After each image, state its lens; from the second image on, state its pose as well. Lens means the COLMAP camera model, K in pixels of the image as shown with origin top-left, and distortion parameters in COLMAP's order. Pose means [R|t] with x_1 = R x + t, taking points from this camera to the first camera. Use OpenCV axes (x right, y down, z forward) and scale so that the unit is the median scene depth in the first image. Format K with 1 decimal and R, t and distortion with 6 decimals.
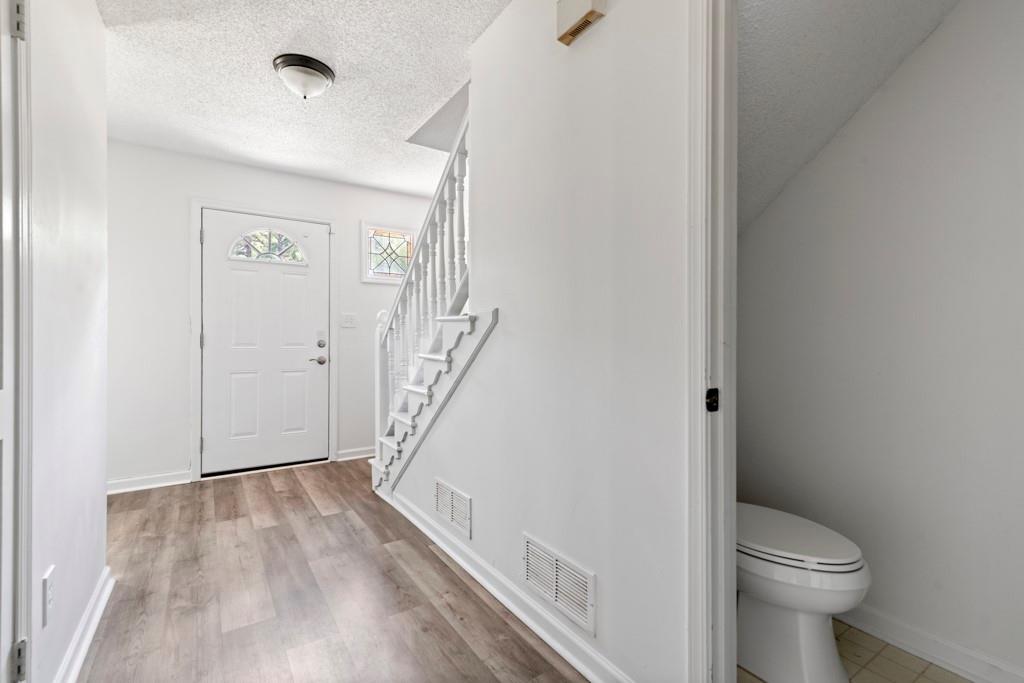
lens RADIAL K [[458.3, 0, 509.0], [0, 458.3, 335.3], [0, 0, 1]] dist [0.000860, -0.000014]
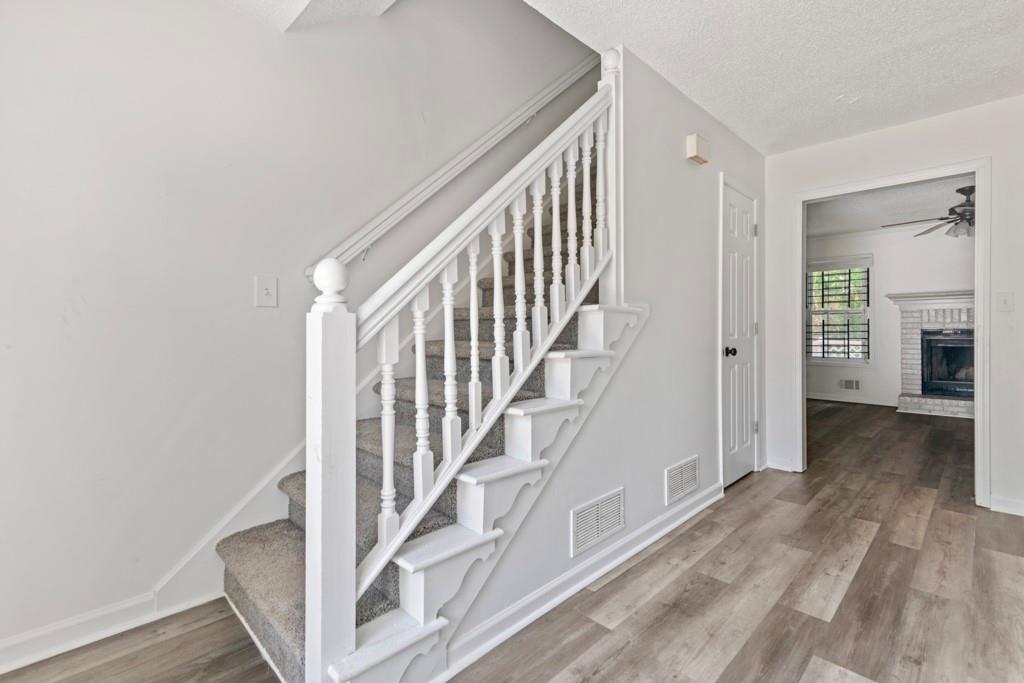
lens RADIAL K [[458.3, 0, 509.0], [0, 458.3, 335.3], [0, 0, 1]] dist [0.000860, -0.000014]
pose [[-0.185505, -0.008947, 0.982602, -1.162166], [0.000001, 0.999959, 0.009105, 0.003501], [-0.982643, 0.001690, -0.185498, 1.608539]]
